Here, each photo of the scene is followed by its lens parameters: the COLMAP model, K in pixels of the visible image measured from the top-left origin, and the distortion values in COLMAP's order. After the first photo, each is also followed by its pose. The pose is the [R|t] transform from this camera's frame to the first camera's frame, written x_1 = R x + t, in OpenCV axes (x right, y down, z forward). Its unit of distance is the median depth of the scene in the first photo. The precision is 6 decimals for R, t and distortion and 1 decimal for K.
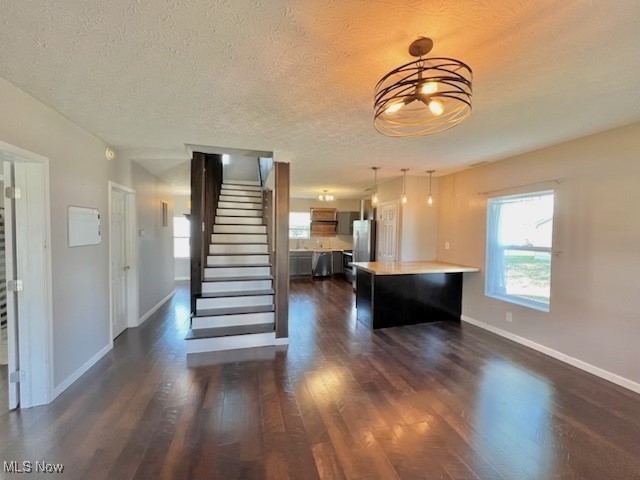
lens RADIAL K [[256.7, 0, 316.8], [0, 256.7, 238.6], [0, 0, 1]] dist [-0.001615, -0.000117]
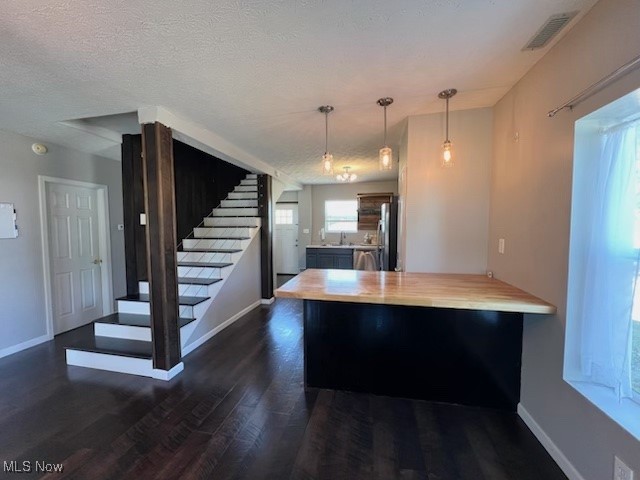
lens RADIAL K [[256.7, 0, 319.7], [0, 256.7, 239.3], [0, 0, 1]] dist [-0.001615, -0.000117]
pose [[0.884352, 0.009763, -0.466719, 0.460615], [0.002442, 0.999671, 0.025539, 0.002060], [0.466815, -0.023725, 0.884037, 0.447597]]
